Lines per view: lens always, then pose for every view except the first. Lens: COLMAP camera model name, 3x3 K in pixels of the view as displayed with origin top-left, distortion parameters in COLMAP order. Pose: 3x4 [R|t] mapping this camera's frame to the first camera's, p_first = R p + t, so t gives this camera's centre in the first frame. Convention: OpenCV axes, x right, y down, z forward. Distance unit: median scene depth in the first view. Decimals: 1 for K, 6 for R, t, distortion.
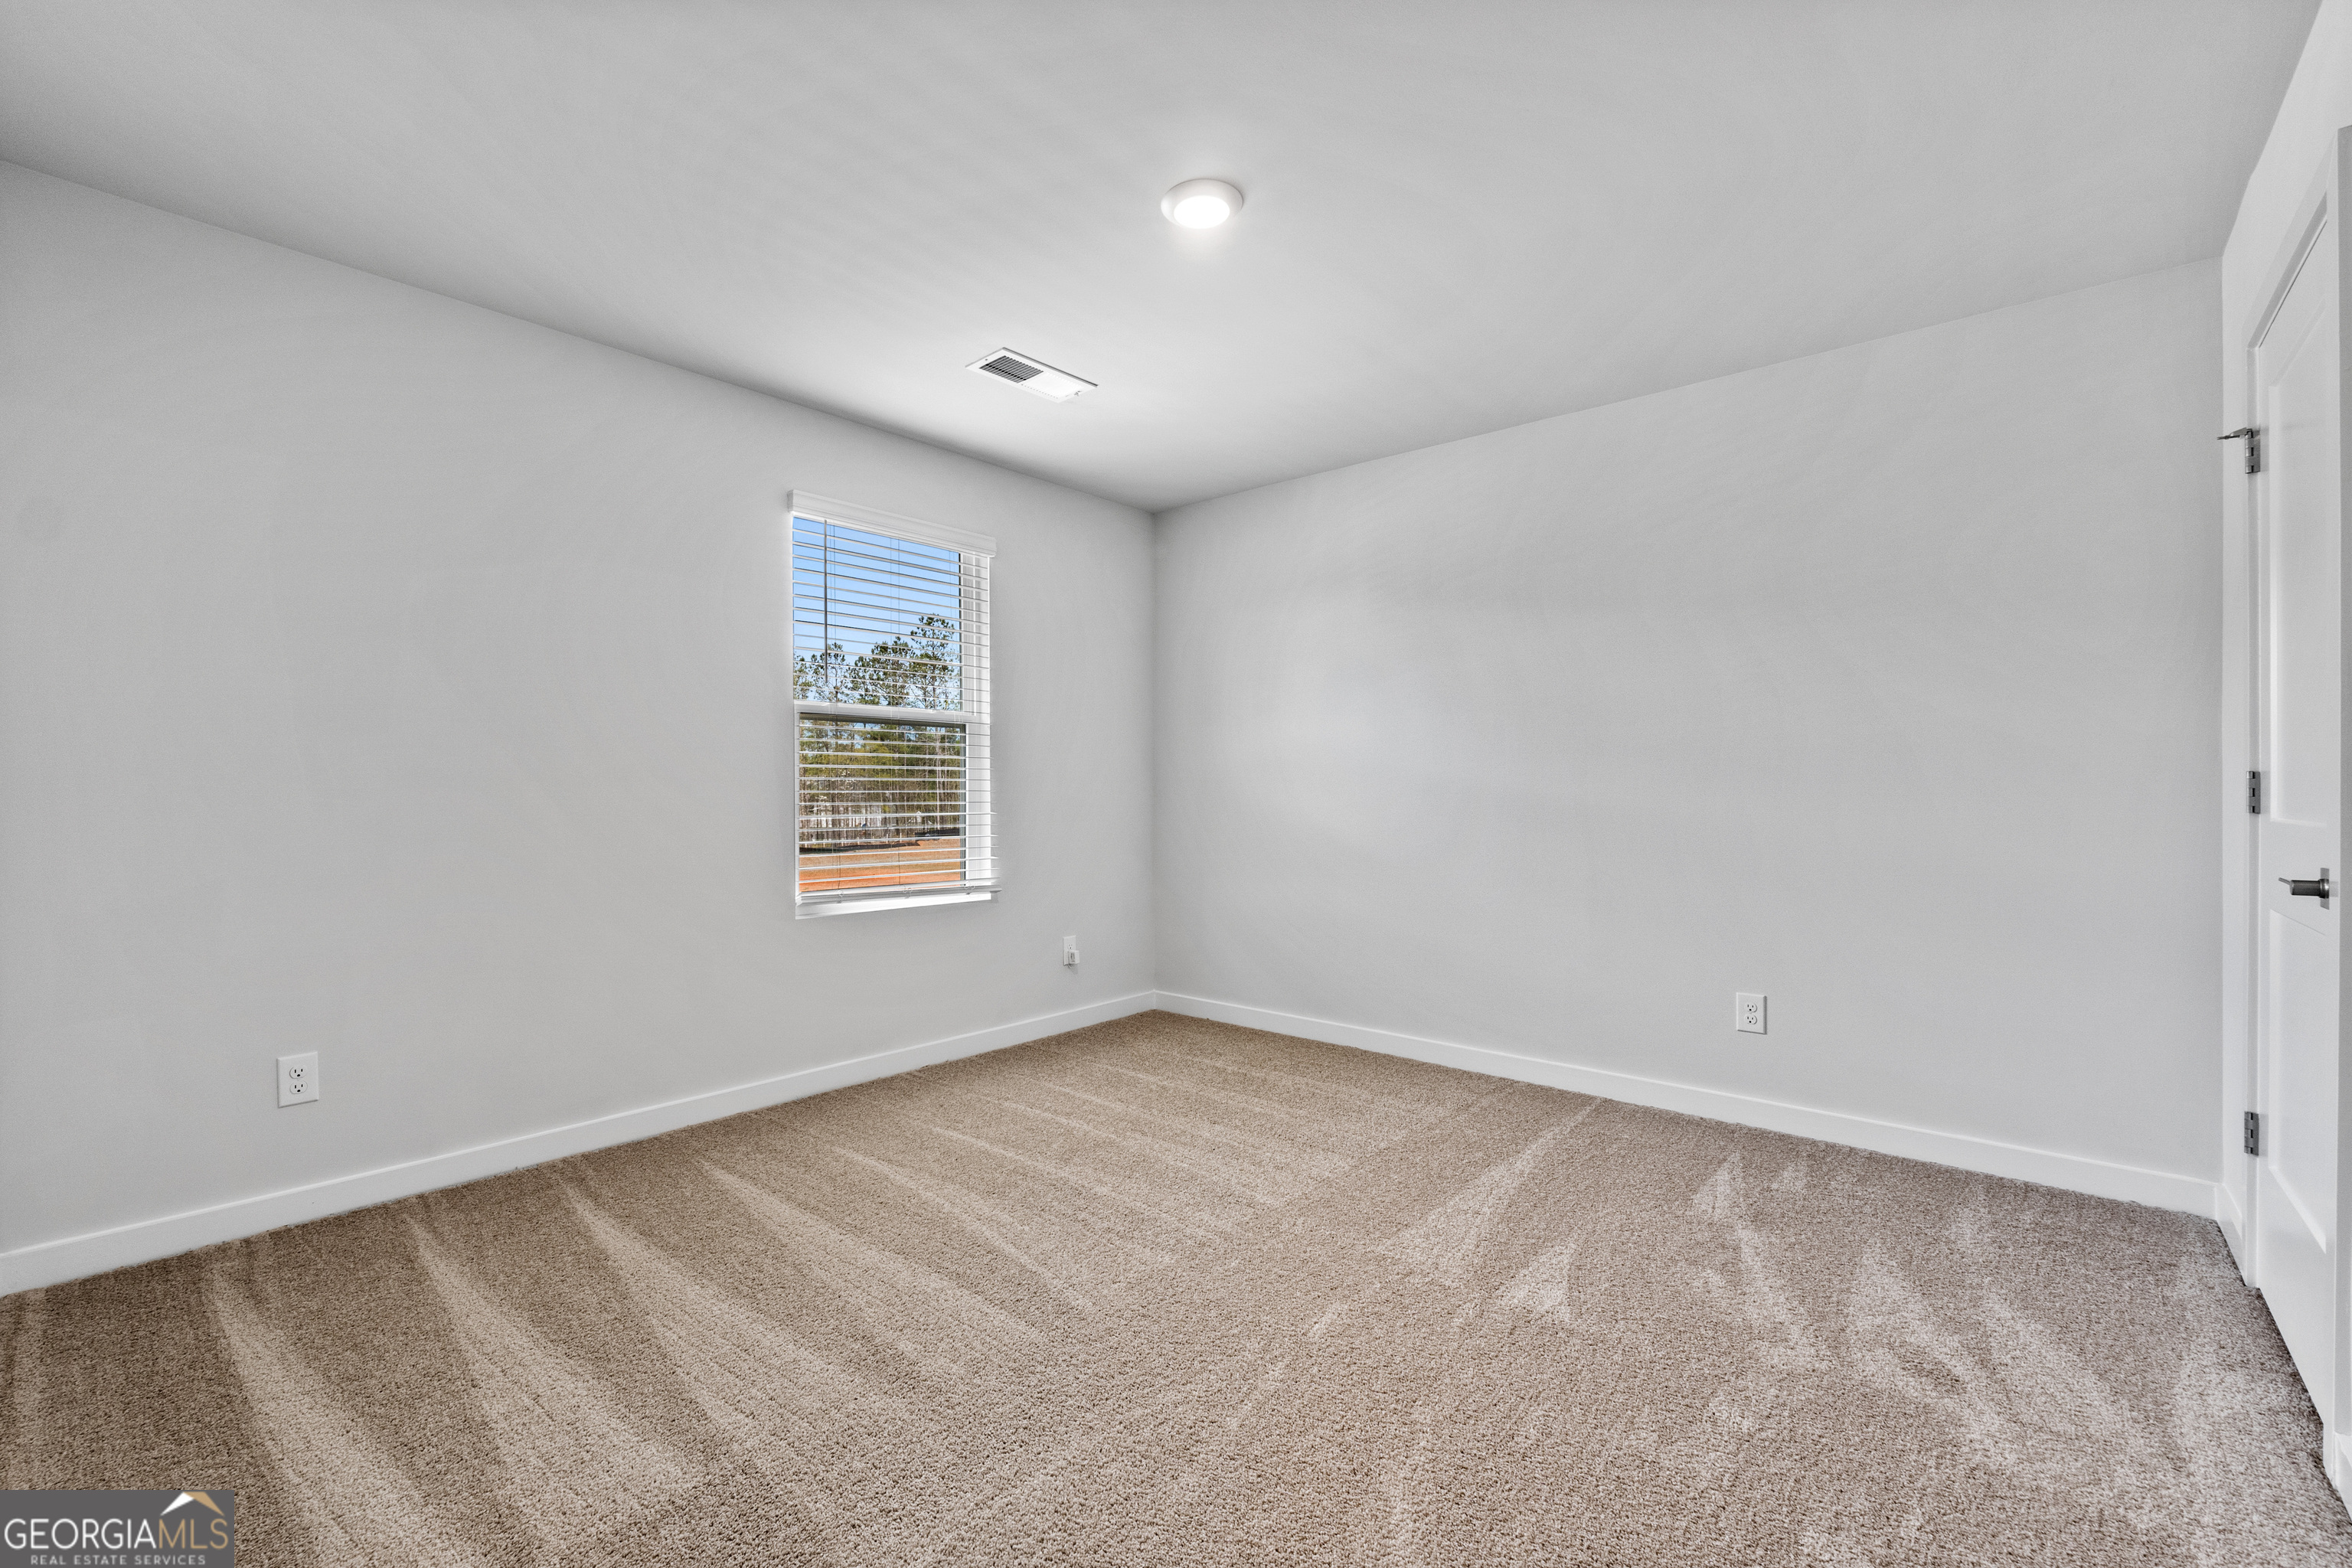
lens RADIAL K [[1006.5, 0, 1167.7], [0, 1006.5, 790.9], [0, 0, 1]] dist [-0.009569, 0.000128]
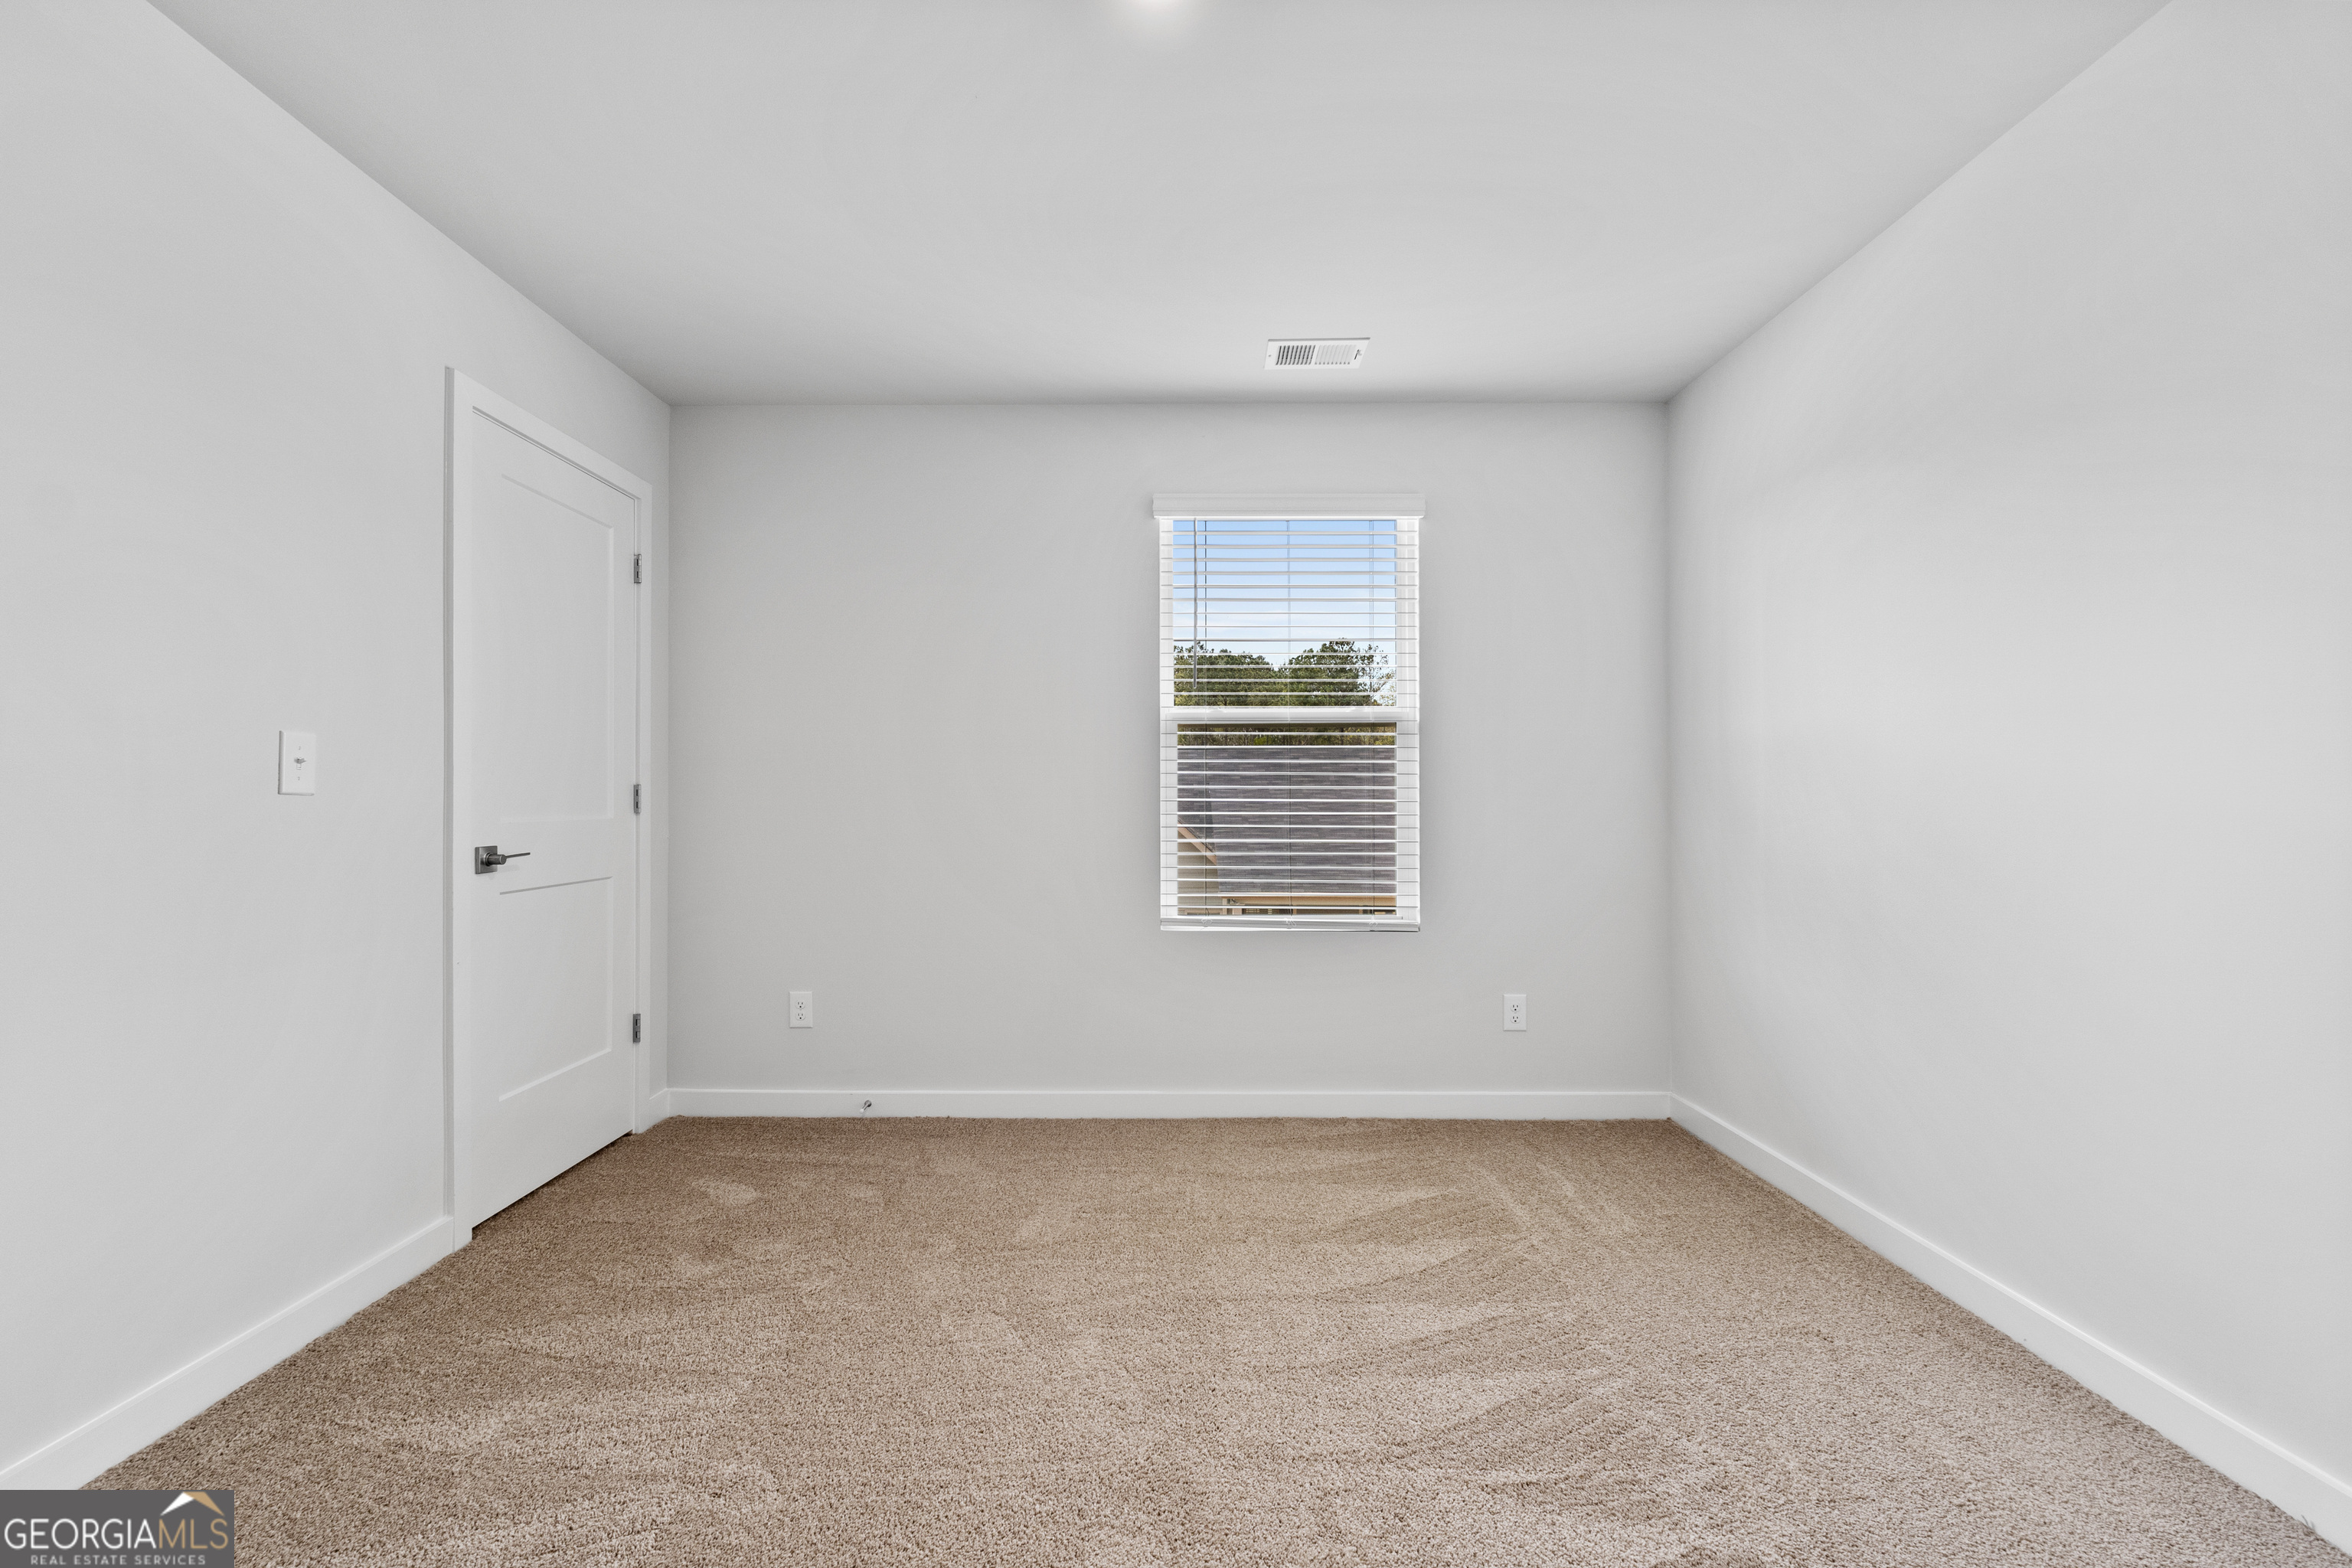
lens RADIAL K [[948.0, 0, 1180.6], [0, 948.0, 790.9], [0, 0, 1]] dist [-0.001108, -0.000014]
pose [[0.642376, -0.004774, -0.766374, 0.294989], [-0.002671, 0.999961, -0.008467, -0.001649], [0.766385, 0.007486, 0.642338, 0.355676]]
